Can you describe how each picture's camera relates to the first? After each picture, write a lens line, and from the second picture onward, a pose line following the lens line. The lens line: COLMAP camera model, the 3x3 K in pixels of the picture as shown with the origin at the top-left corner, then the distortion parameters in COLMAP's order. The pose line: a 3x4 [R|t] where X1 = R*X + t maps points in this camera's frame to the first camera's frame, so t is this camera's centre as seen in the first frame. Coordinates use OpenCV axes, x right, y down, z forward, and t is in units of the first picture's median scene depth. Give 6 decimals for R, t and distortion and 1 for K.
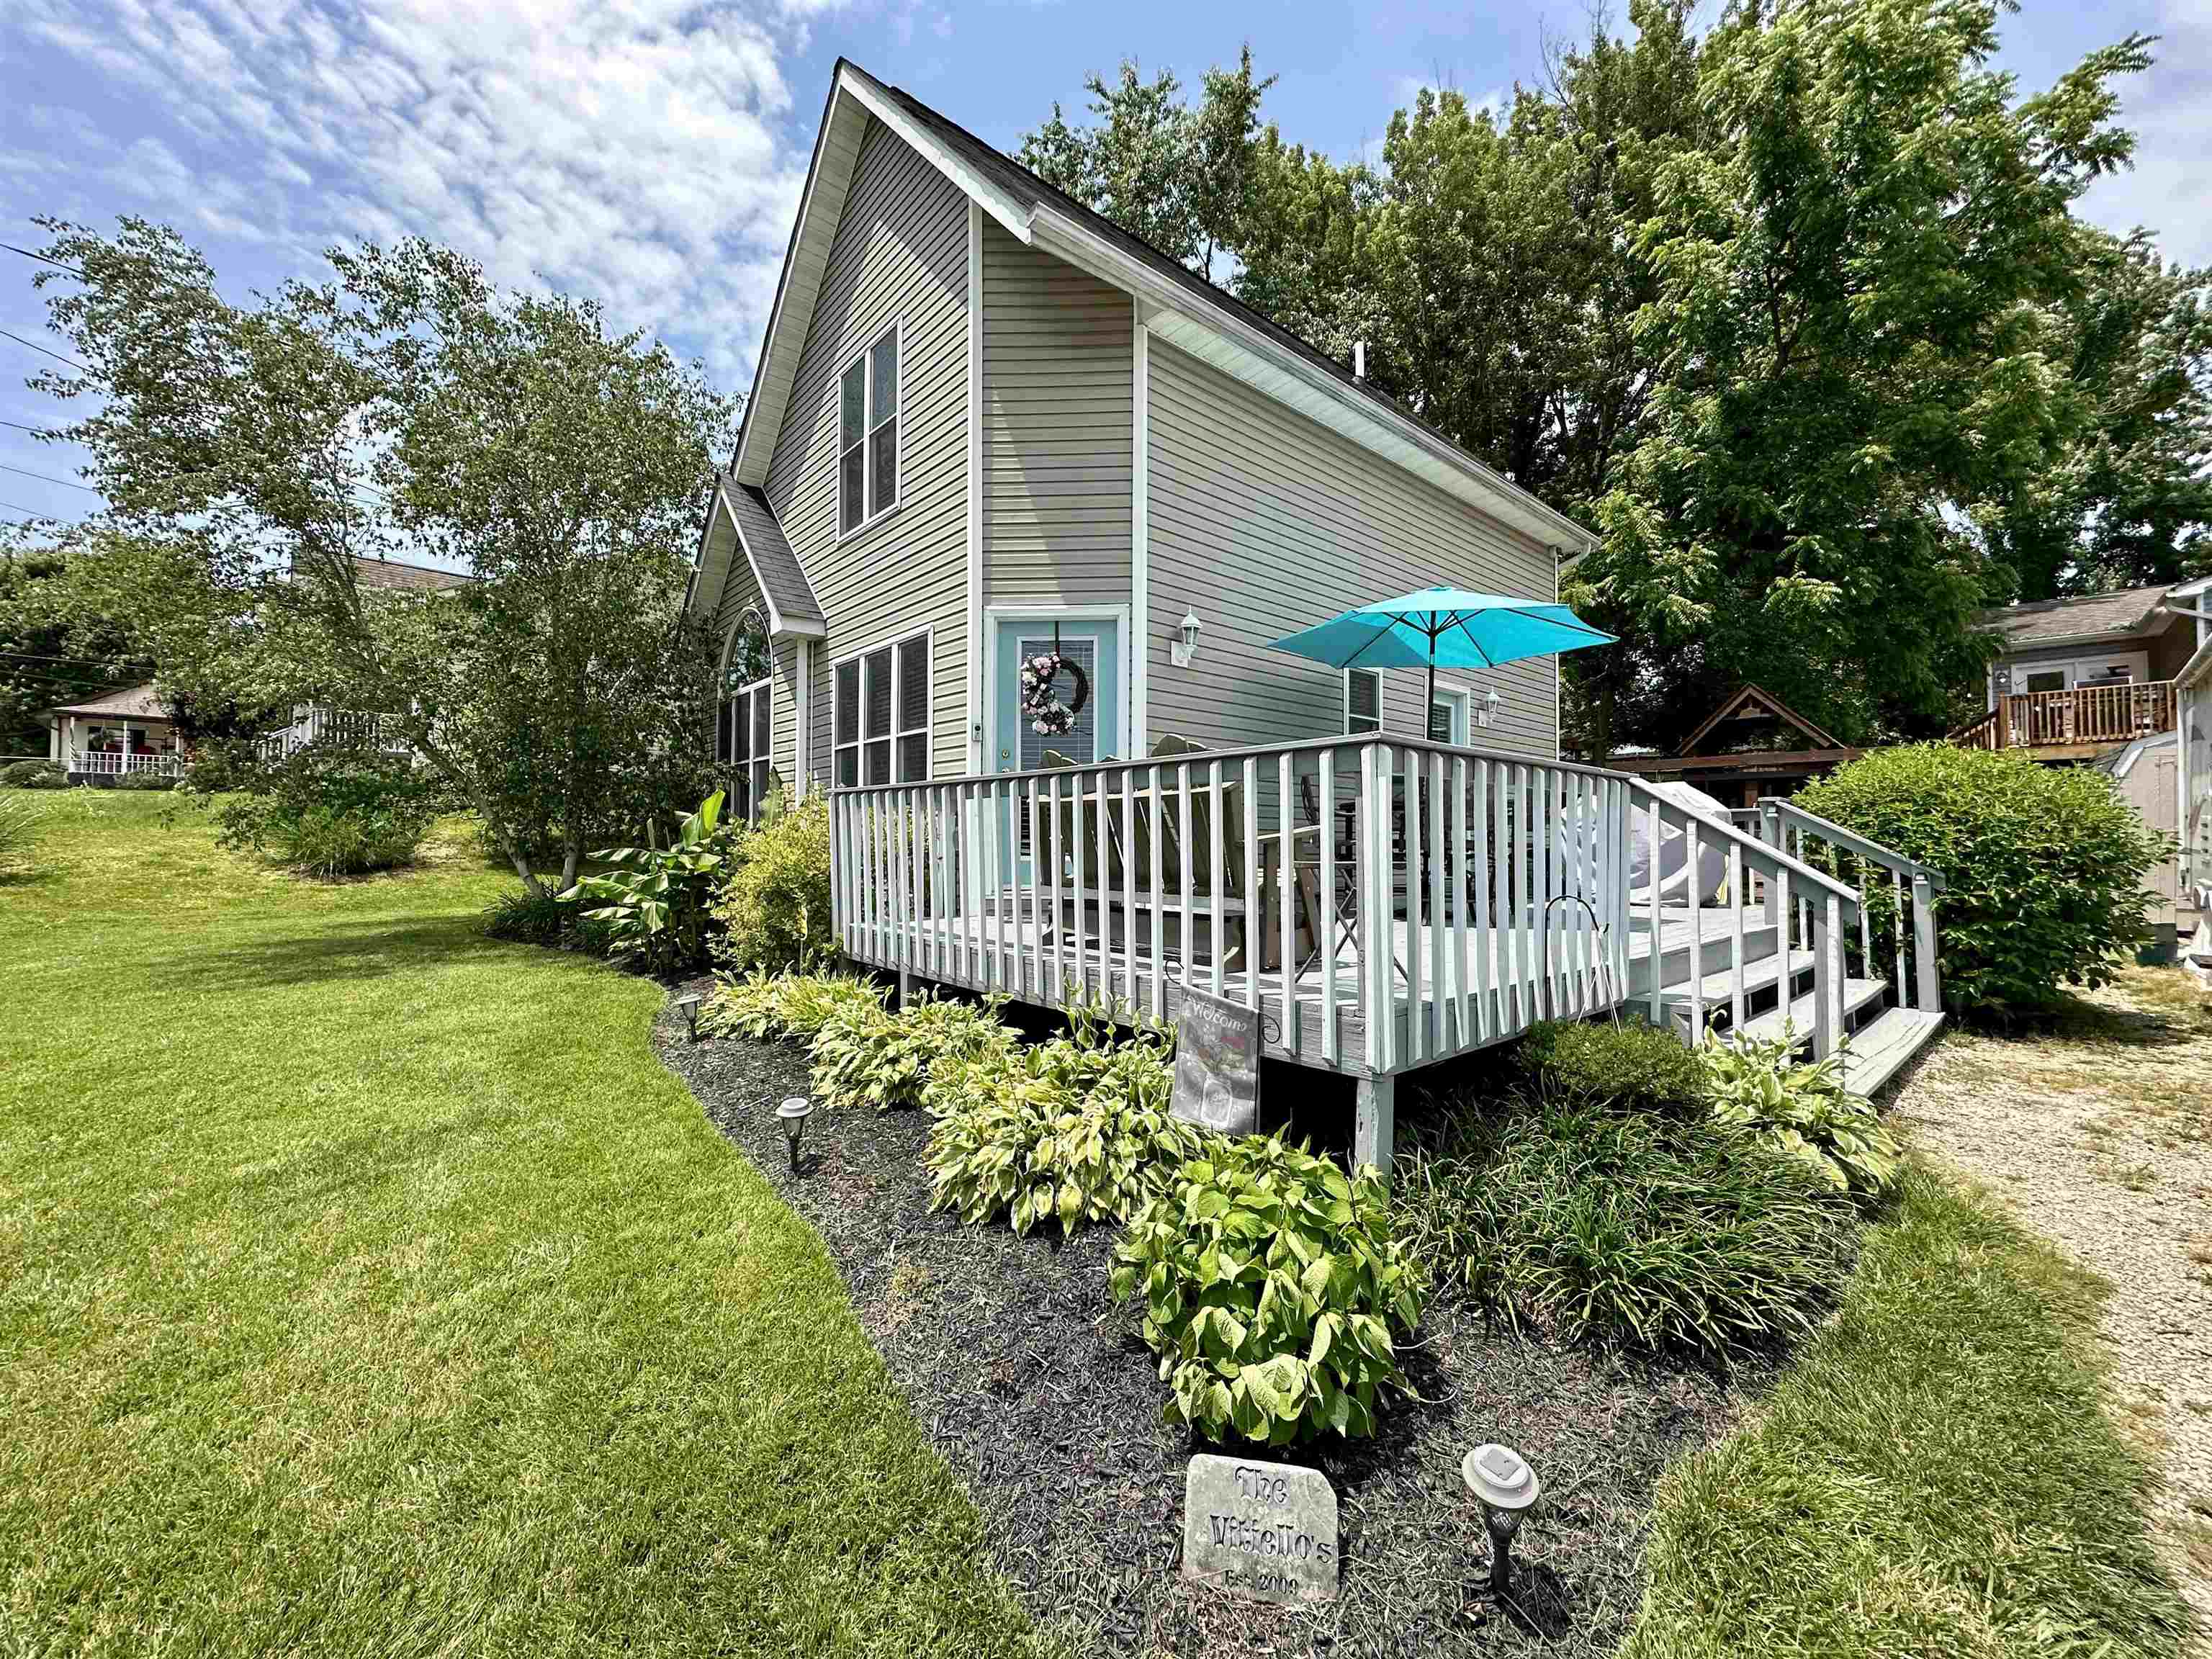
lens RADIAL K [[875.9, 0, 1105.5], [0, 875.9, 824.7], [0, 0, 1]] dist [-0.009002, 0.000505]
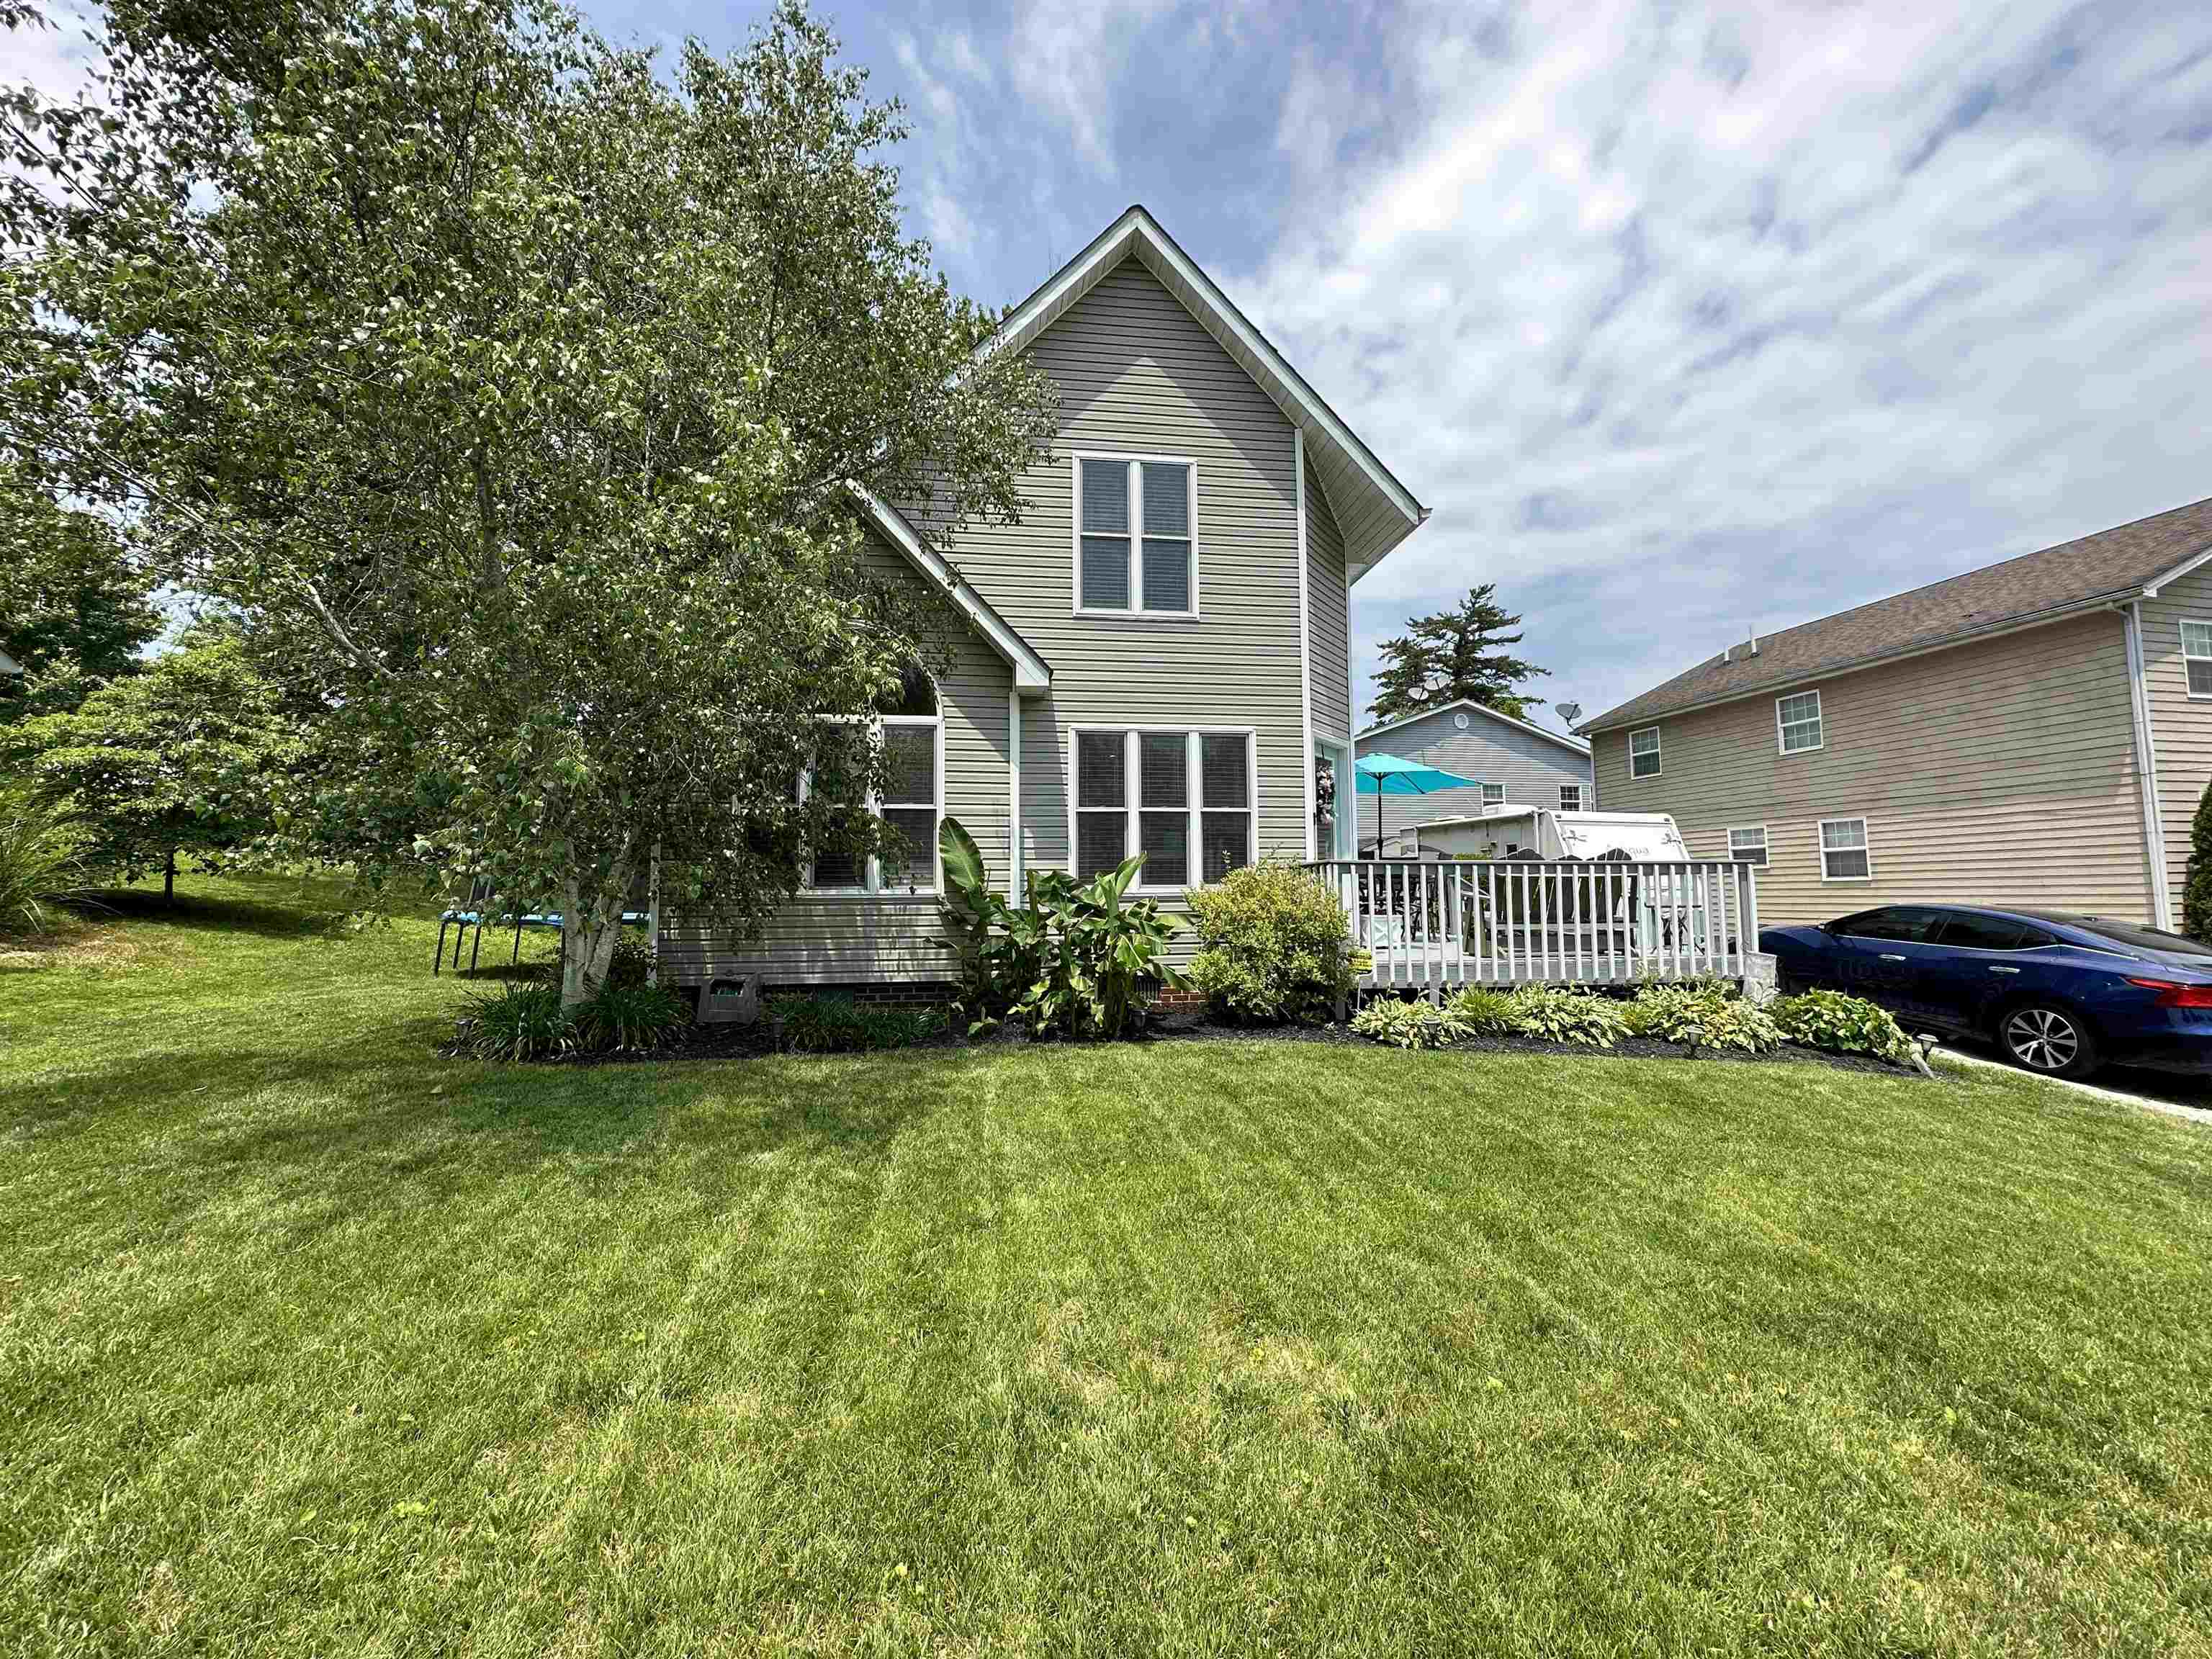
lens RADIAL K [[875.9, 0, 1116.8], [0, 875.9, 833.9], [0, 0, 1]] dist [-0.009002, 0.000505]
pose [[0.550644, 0.058304, 0.832702, -1.165389], [-0.008585, 0.997901, -0.064194, 0.004815], [-0.834696, 0.028199, 0.549988, 0.412795]]
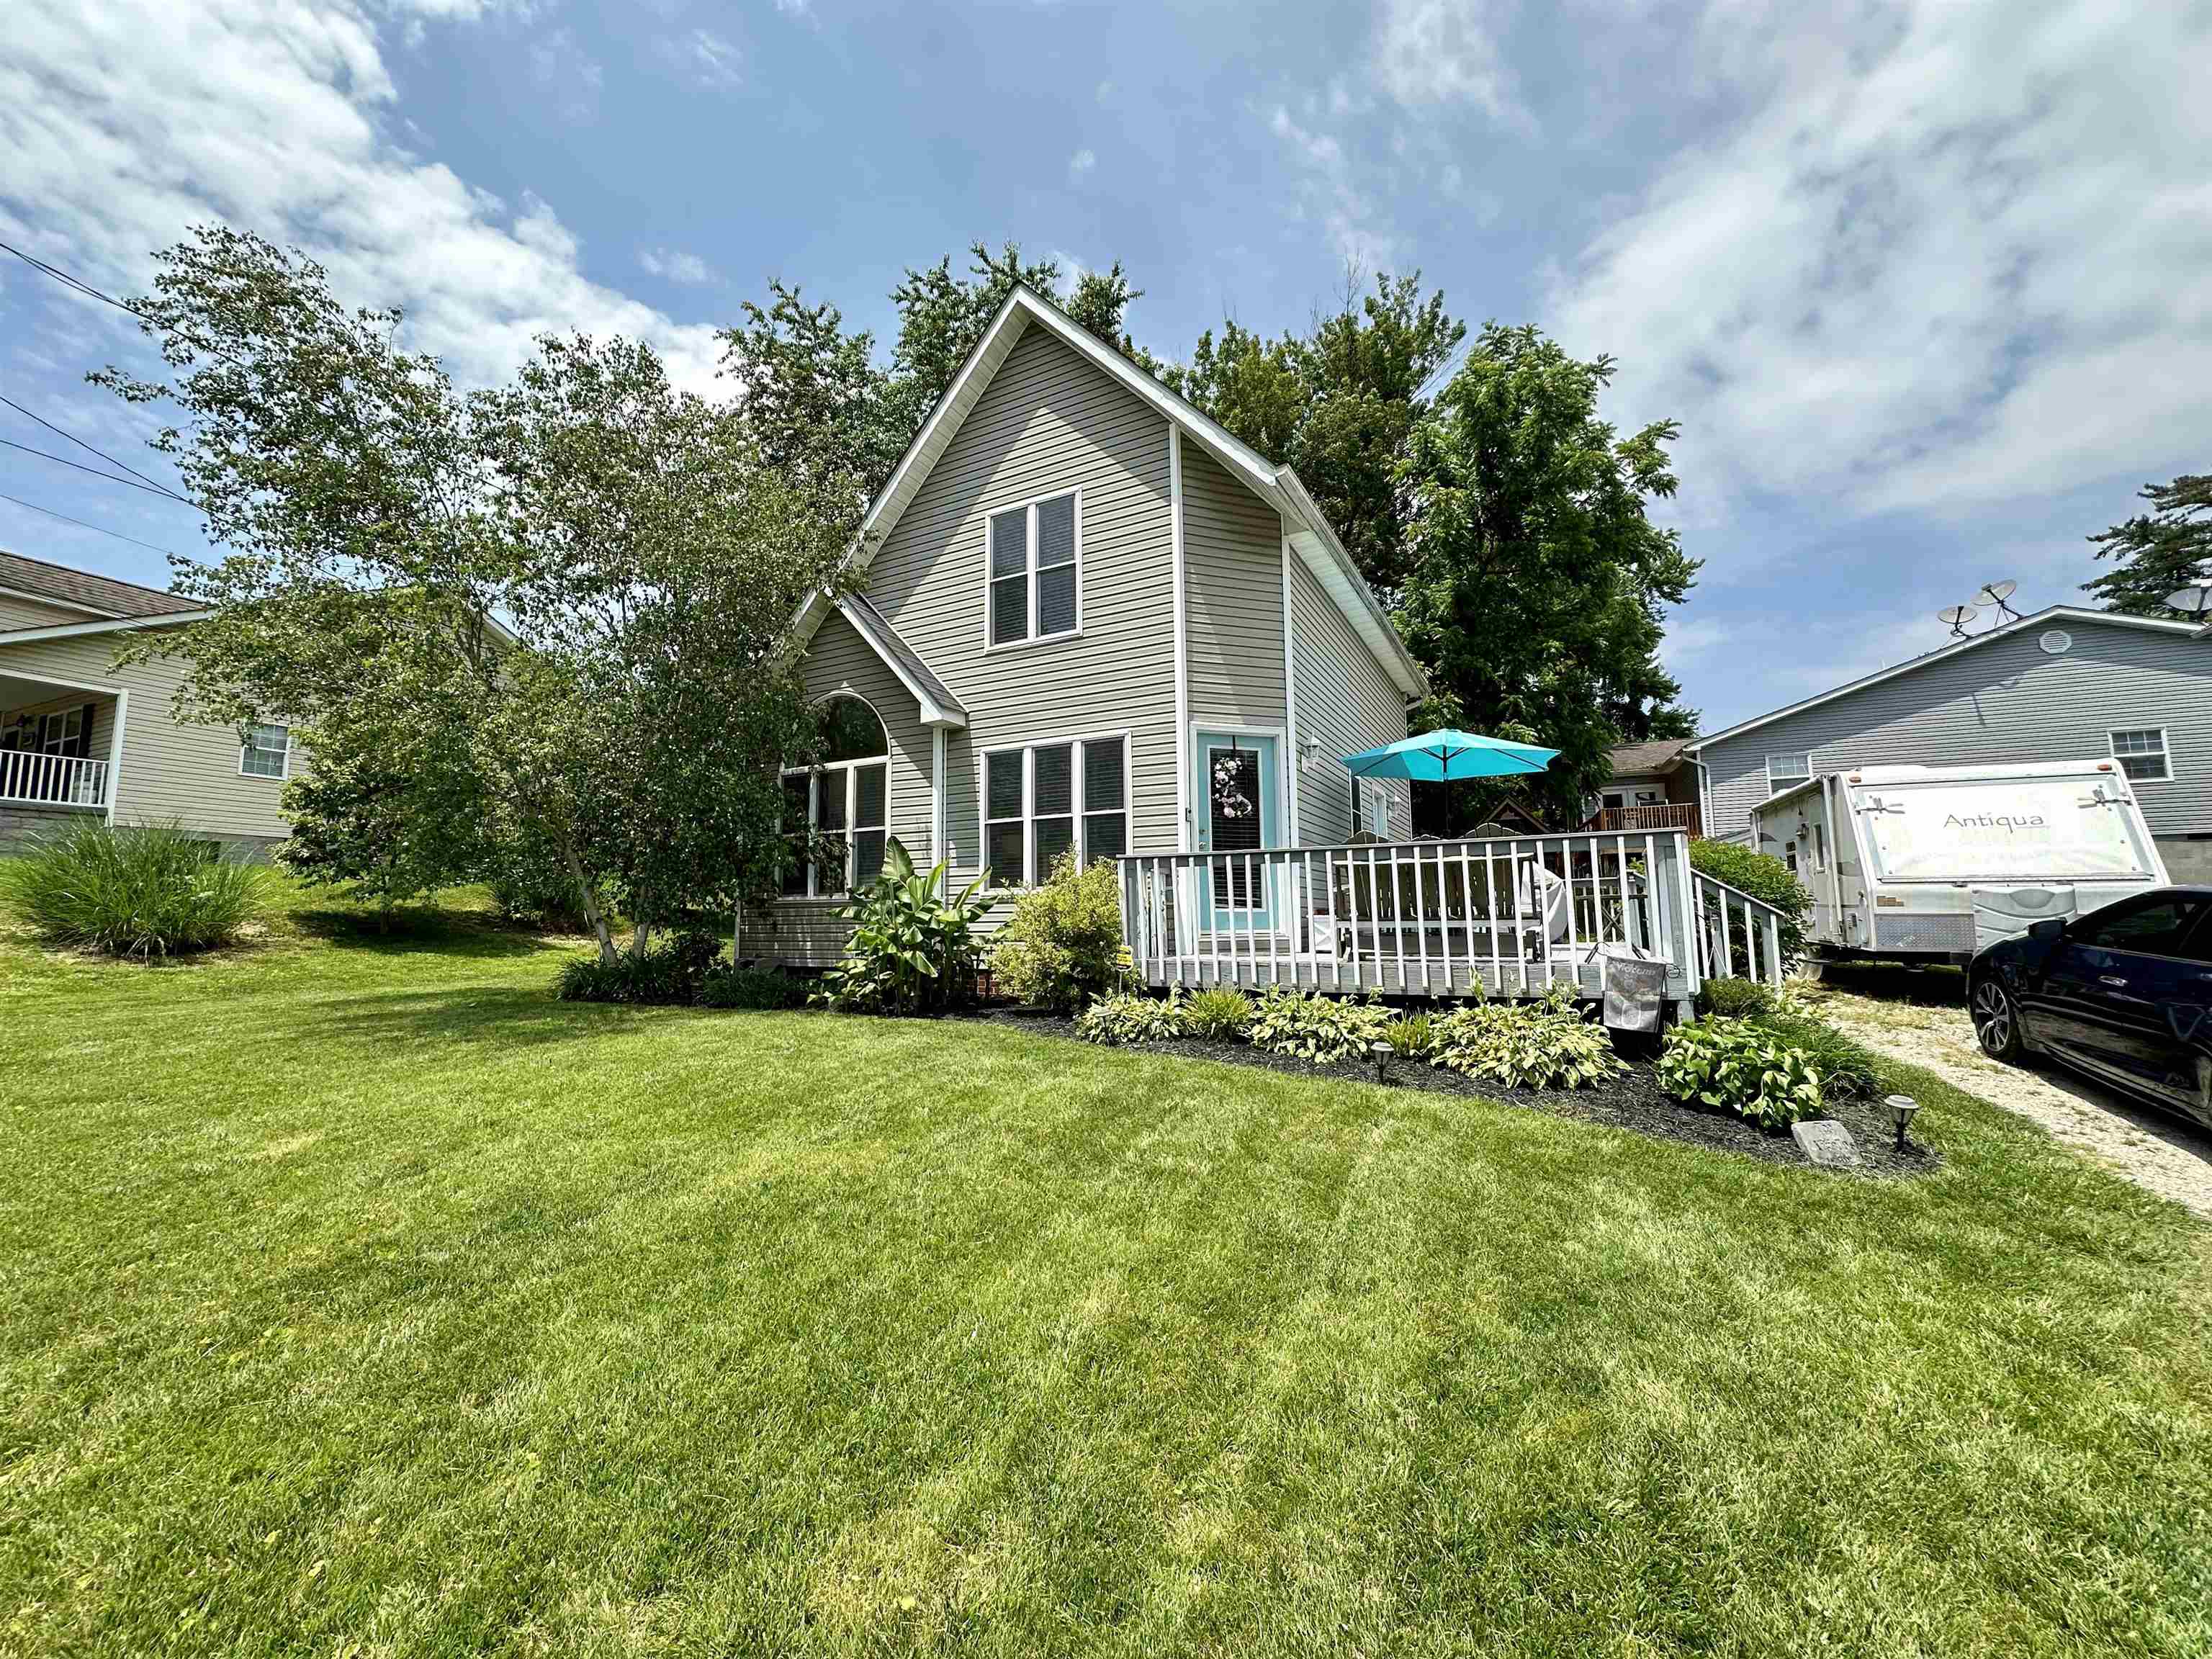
lens RADIAL K [[875.9, 0, 1115.3], [0, 875.9, 822.4], [0, 0, 1]] dist [-0.009002, 0.000505]
pose [[0.929597, 0.029781, 0.367372, -0.593564], [0.006349, 0.995288, -0.096750, 0.026150], [-0.368522, 0.092271, 0.925028, -0.144211]]
